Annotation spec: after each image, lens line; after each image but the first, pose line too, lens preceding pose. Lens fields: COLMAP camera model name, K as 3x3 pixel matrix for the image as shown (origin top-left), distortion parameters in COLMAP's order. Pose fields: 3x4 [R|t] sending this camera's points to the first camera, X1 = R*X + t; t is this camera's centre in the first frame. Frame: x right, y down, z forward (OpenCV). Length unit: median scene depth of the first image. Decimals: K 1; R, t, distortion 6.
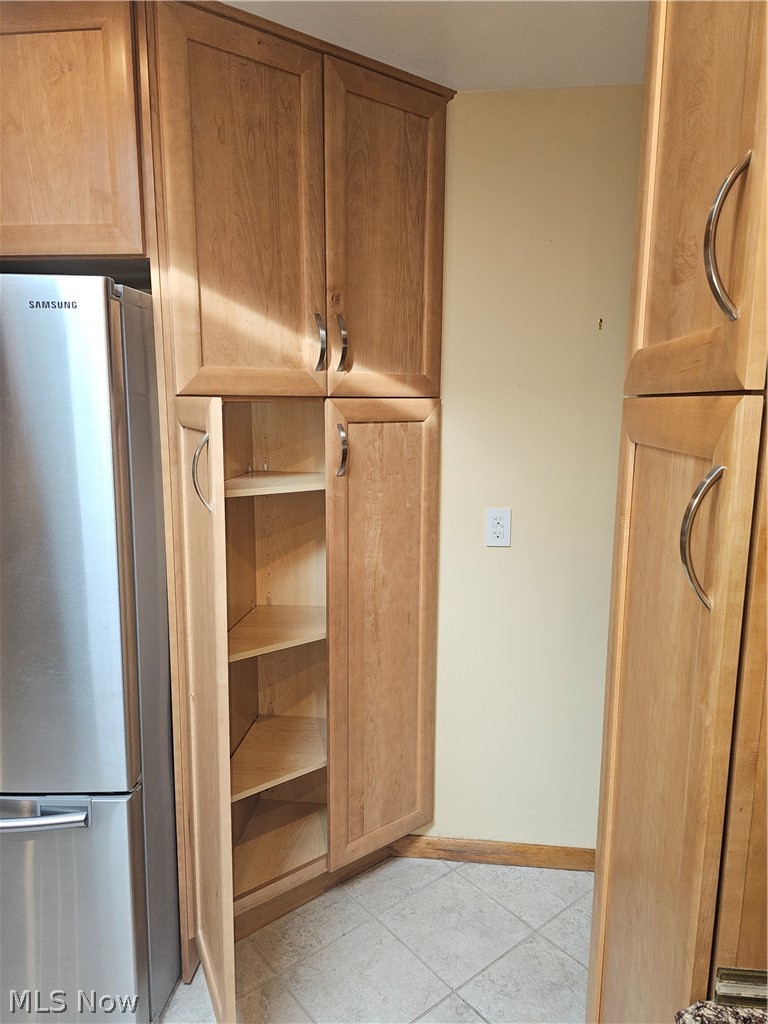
lens RADIAL K [[703.4, 0, 384.0], [0, 703.4, 512.0], [0, 0, 1]] dist [0.003404, -0.002508]
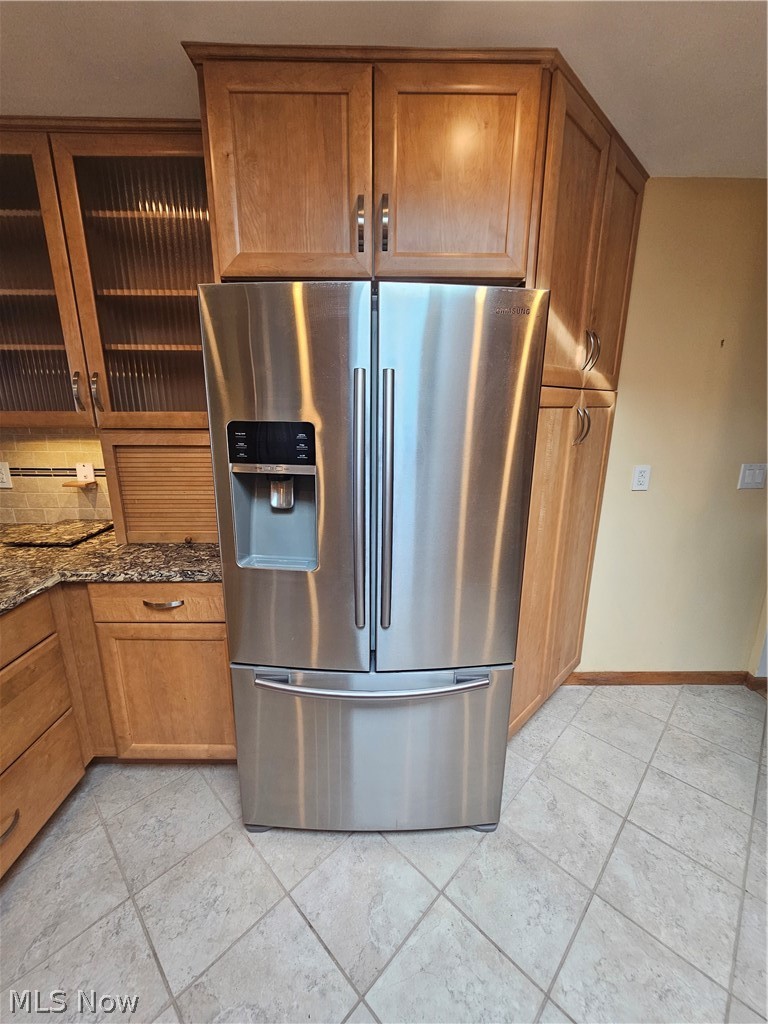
lens RADIAL K [[416.3, 0, 384.0], [0, 416.3, 512.0], [0, 0, 1]] dist [0.000918, -0.000563]
pose [[0.991724, -0.041159, 0.121613, -0.586982], [0.032731, 0.996974, 0.070506, 0.016259], [-0.124147, -0.065942, 0.990070, 0.165800]]
